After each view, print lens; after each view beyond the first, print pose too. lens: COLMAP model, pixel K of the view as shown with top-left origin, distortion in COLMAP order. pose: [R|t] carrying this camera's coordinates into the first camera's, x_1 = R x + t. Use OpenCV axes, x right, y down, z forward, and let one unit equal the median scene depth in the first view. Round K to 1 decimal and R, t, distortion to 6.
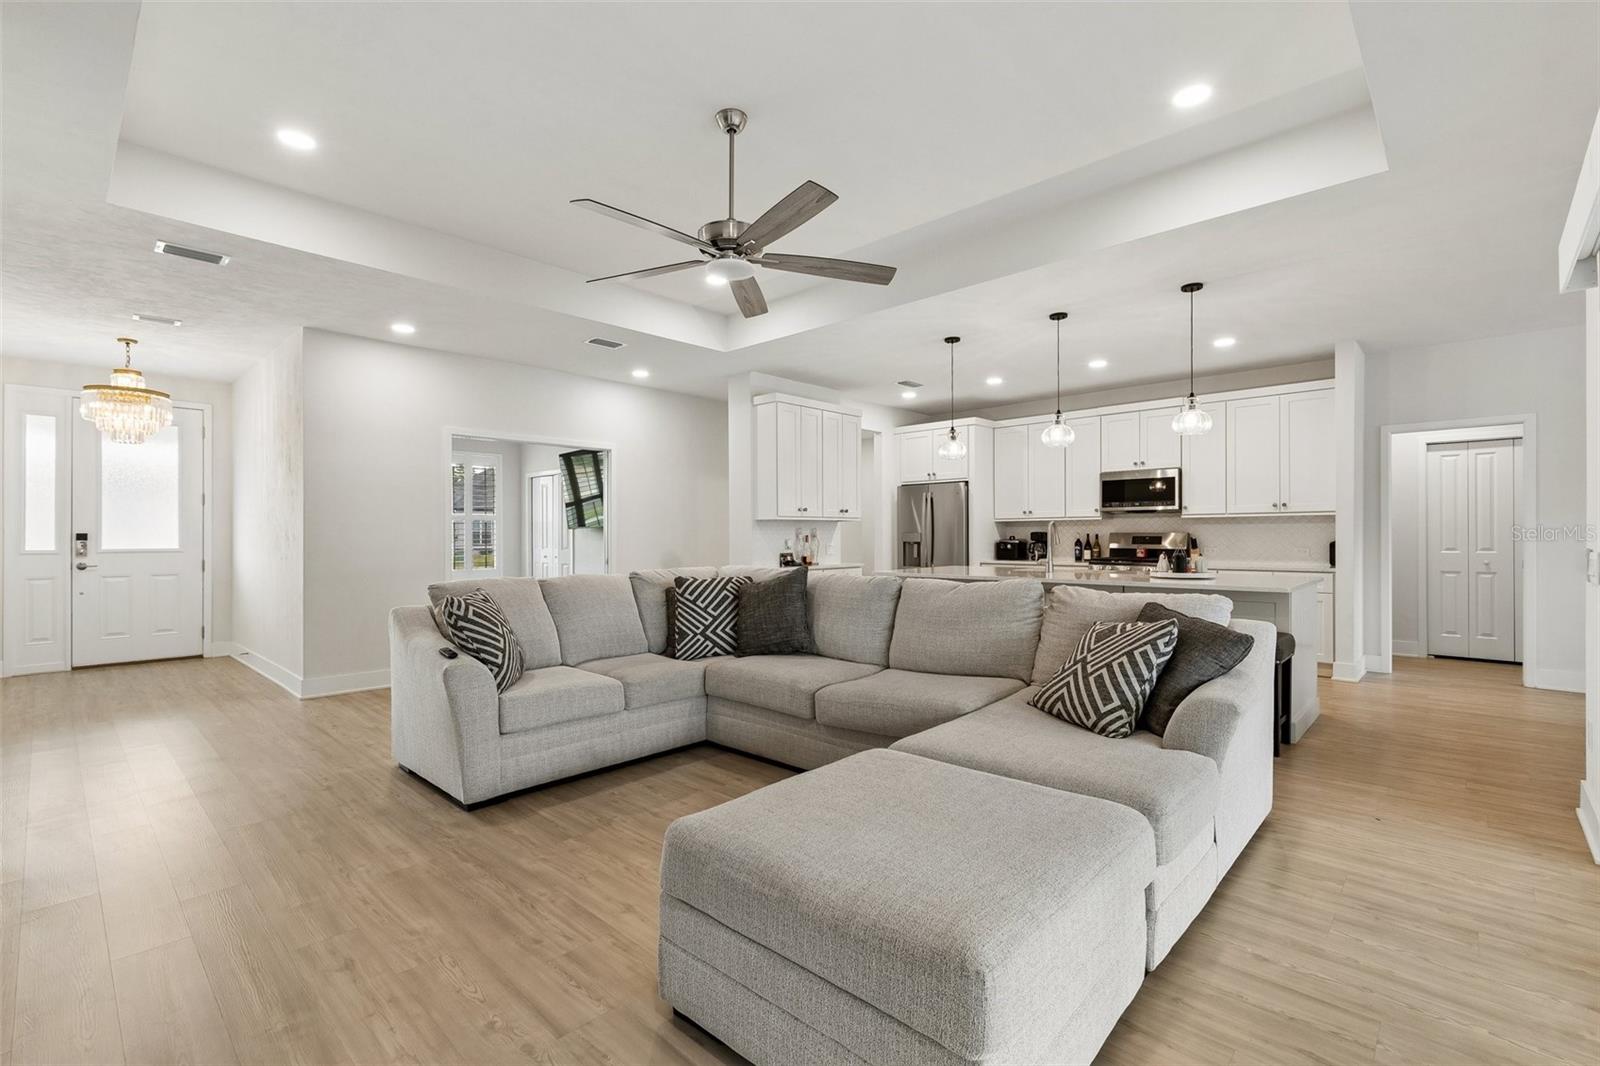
lens RADIAL K [[708.6, 0, 802.8], [0, 708.6, 535.8], [0, 0, 1]] dist [0.005772, -0.002072]
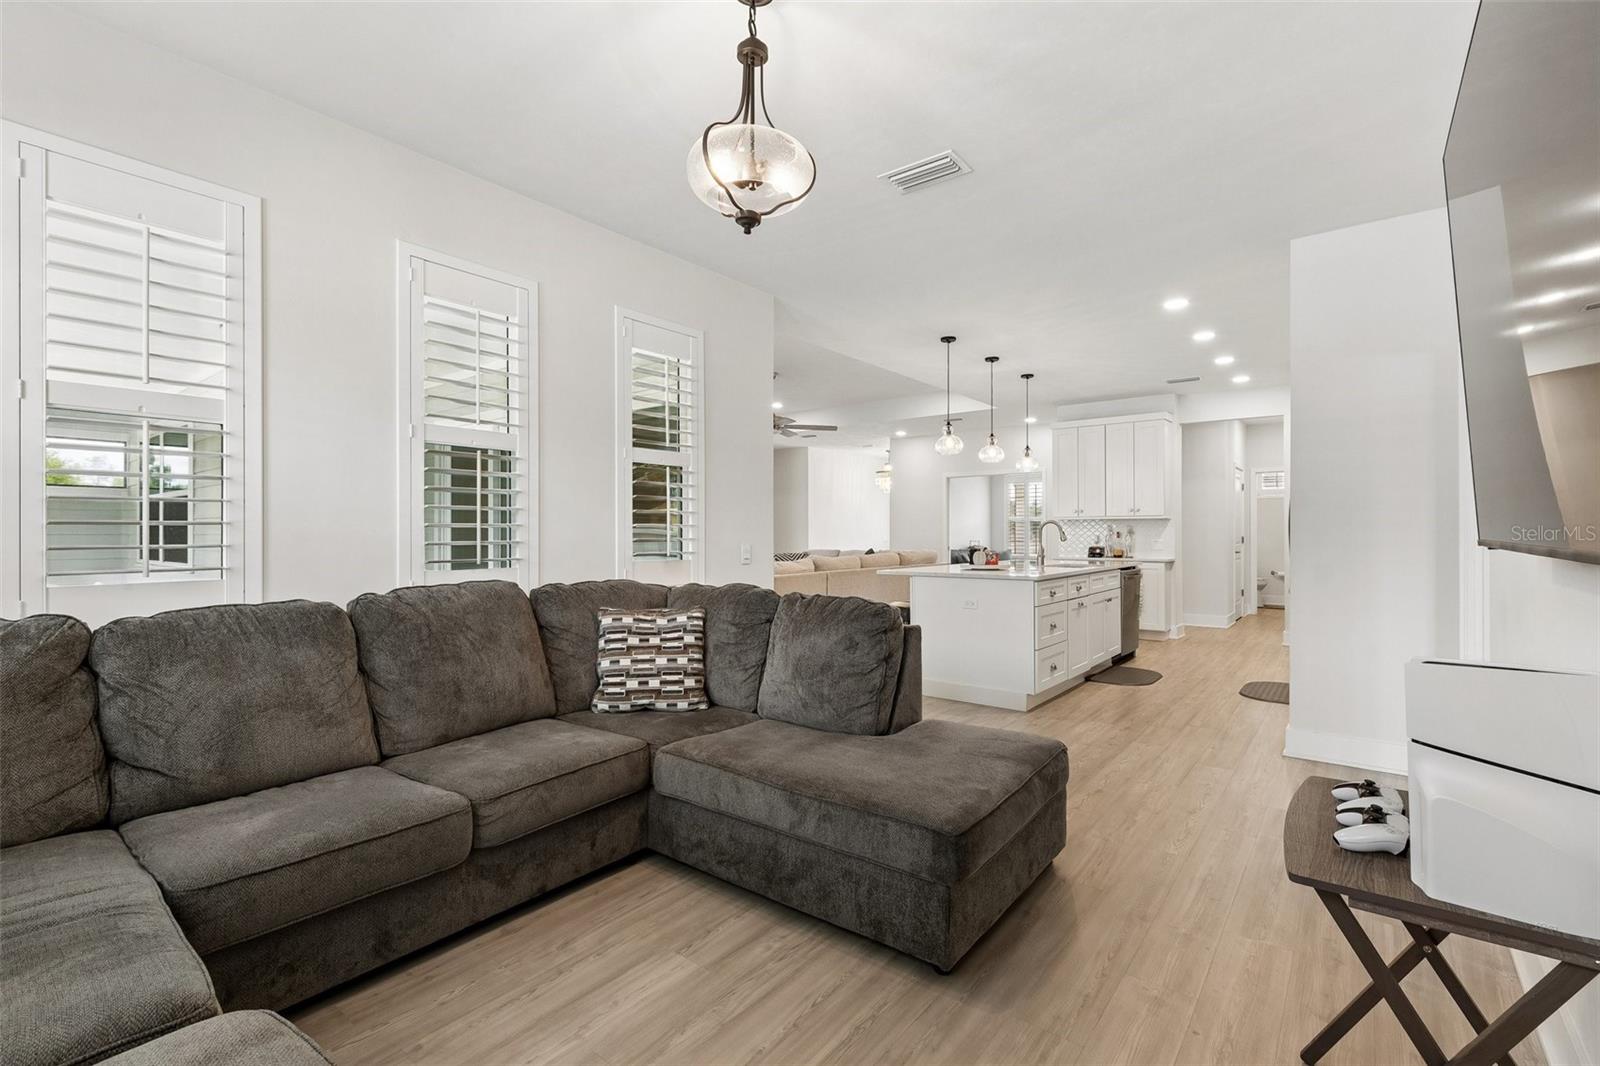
lens RADIAL K [[708.6, 0, 804.0], [0, 708.6, 534.8], [0, 0, 1]] dist [0.005772, -0.002072]
pose [[0.089616, 0.006313, -0.995956, 1.098438], [-0.004076, 0.999974, 0.005972, -0.000698], [0.995968, 0.003525, 0.089640, 0.390481]]
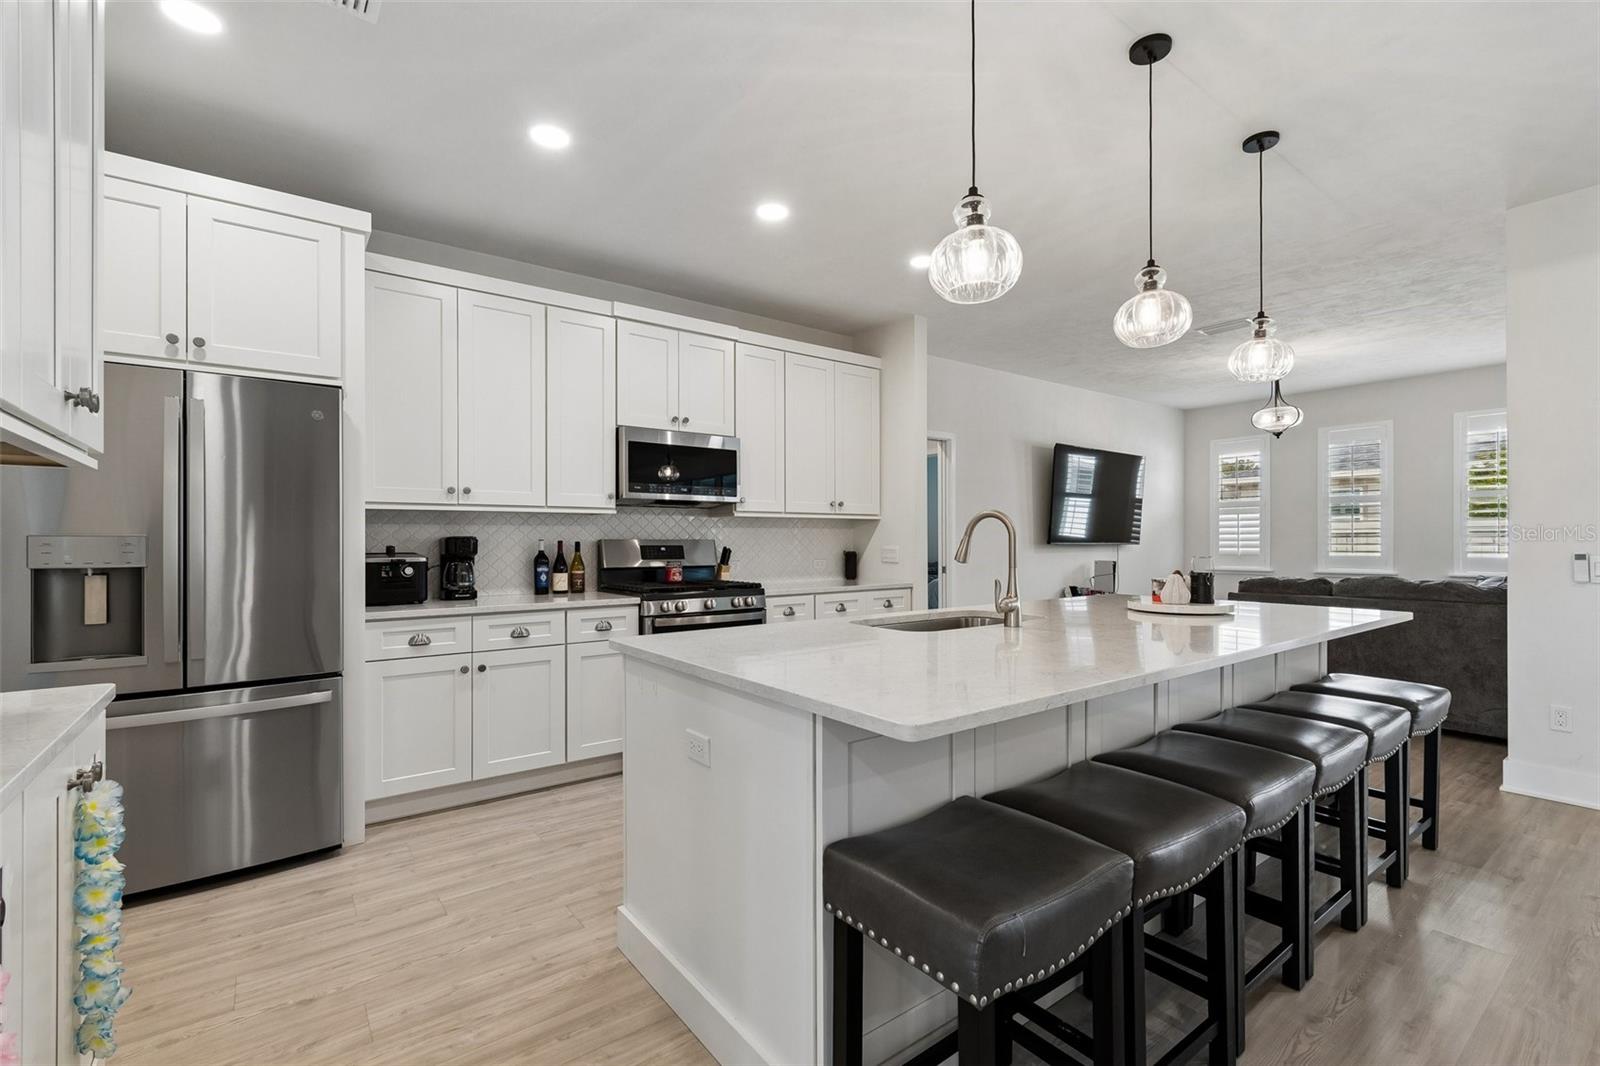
lens RADIAL K [[708.6, 0, 805.0], [0, 708.6, 525.7], [0, 0, 1]] dist [0.005772, -0.002072]
pose [[0.164587, 0.029933, 0.985908, -0.077198], [0.006068, 0.999490, -0.031359, 0.003423], [-0.986344, 0.011143, 0.164322, 0.801074]]
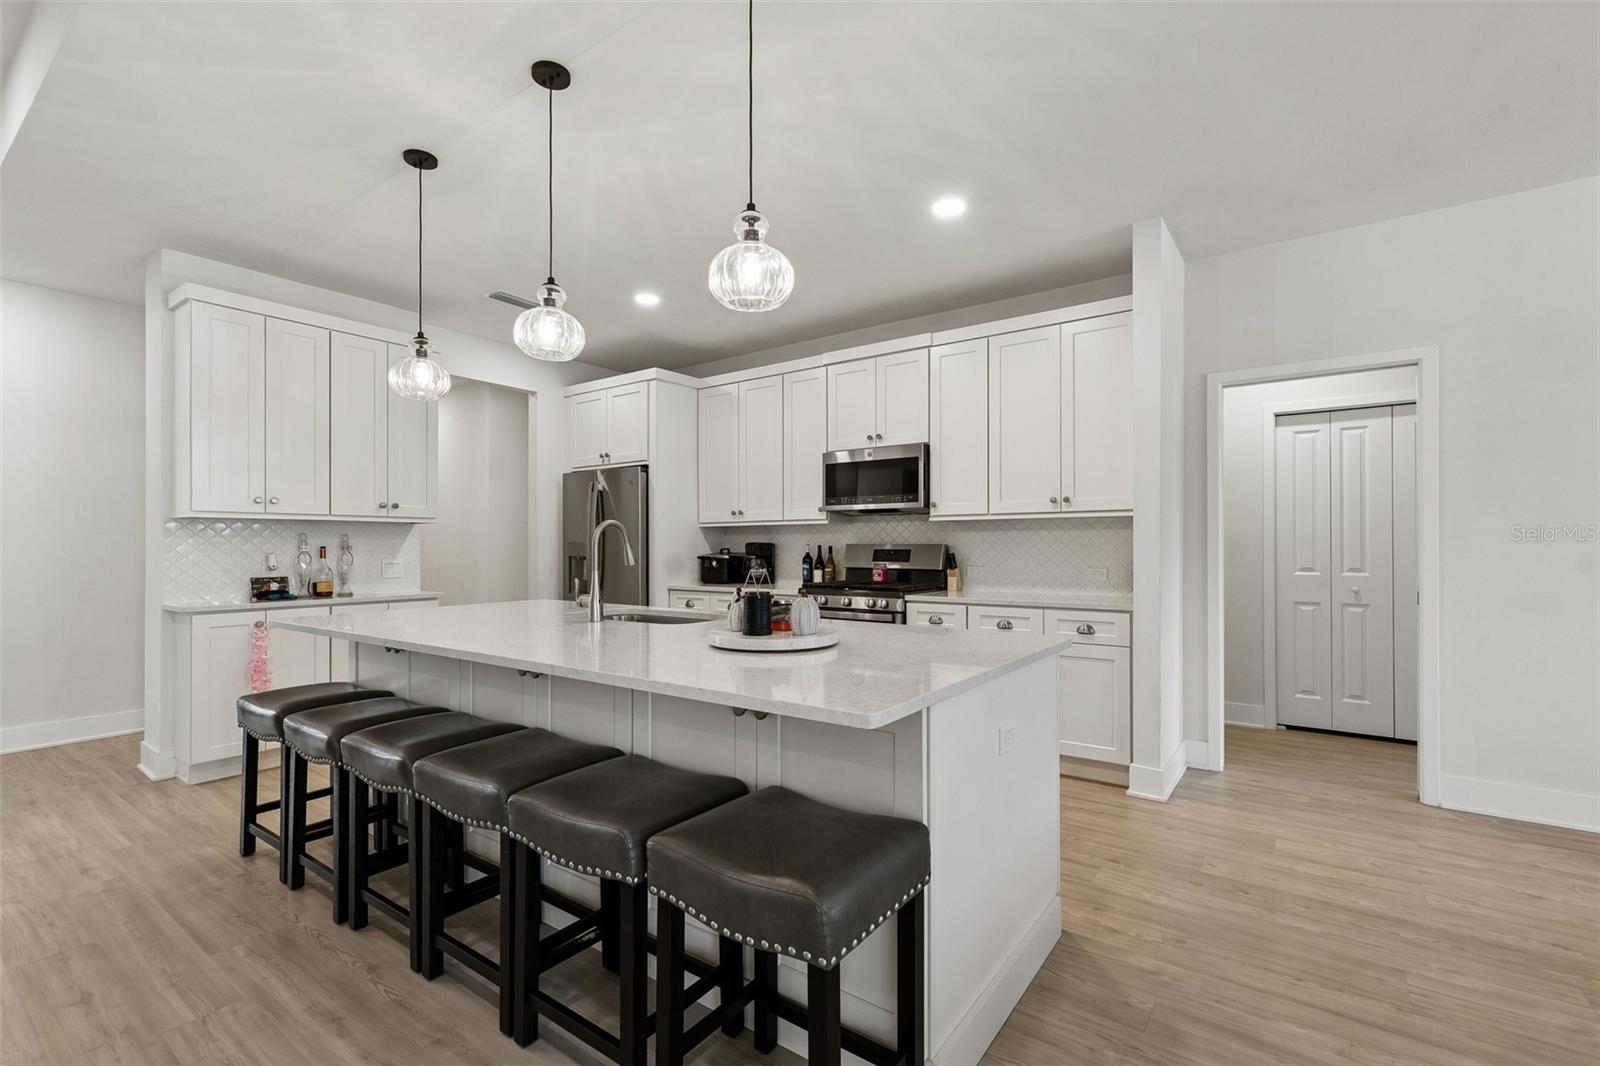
lens RADIAL K [[708.6, 0, 803.6], [0, 708.6, 542.6], [0, 0, 1]] dist [0.005772, -0.002072]
pose [[0.991806, 0.003789, 0.127693, 0.325344], [-0.003044, 0.999977, -0.006026, -0.001383], [-0.127713, 0.005588, 0.991795, 0.363718]]
